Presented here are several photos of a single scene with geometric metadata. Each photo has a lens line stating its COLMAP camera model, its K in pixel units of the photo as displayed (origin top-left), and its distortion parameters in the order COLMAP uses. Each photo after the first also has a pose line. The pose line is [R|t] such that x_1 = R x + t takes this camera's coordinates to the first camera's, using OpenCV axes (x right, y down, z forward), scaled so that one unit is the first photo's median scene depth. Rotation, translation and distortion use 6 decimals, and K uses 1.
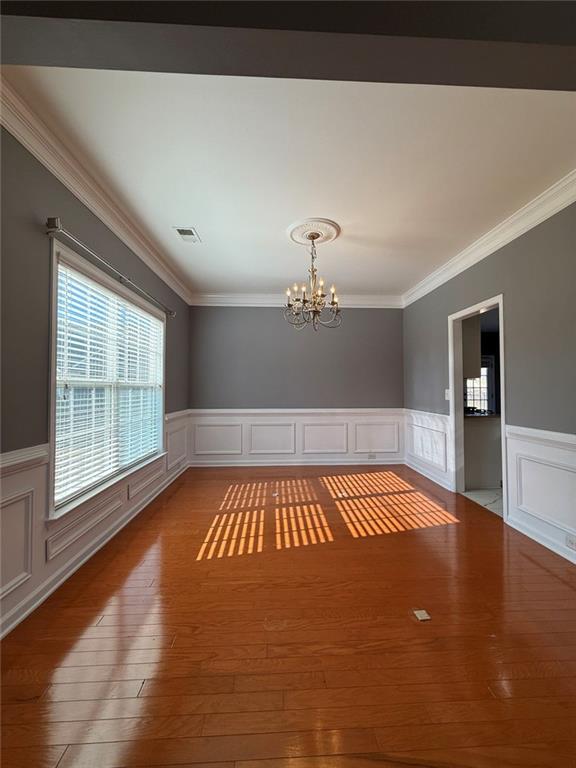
lens RADIAL K [[305.7, 0, 290.1], [0, 305.7, 378.5], [0, 0, 1]] dist [-0.000289, 0.000259]
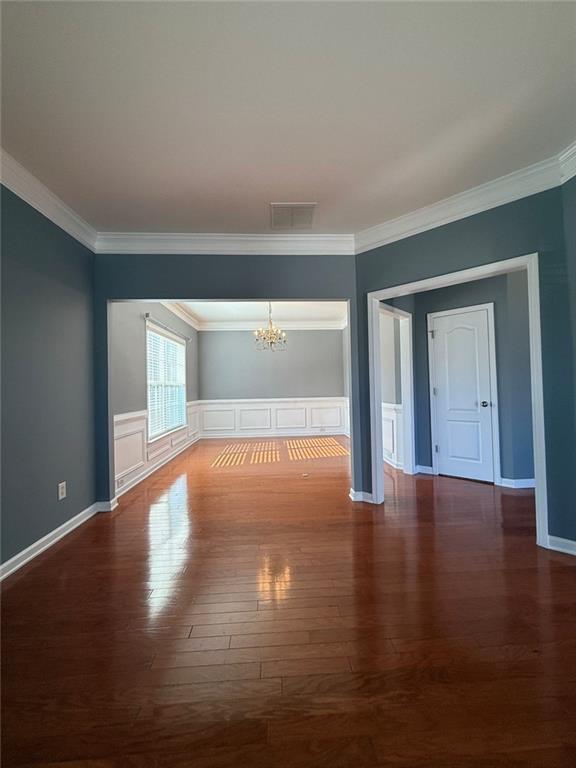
lens RADIAL K [[305.7, 0, 291.6], [0, 305.7, 382.3], [0, 0, 1]] dist [-0.000289, 0.000259]
pose [[0.999711, -0.020395, 0.012699, 0.135094], [0.020199, 0.999677, 0.015411, -0.003274], [-0.013010, -0.015150, 0.999801, -0.647414]]
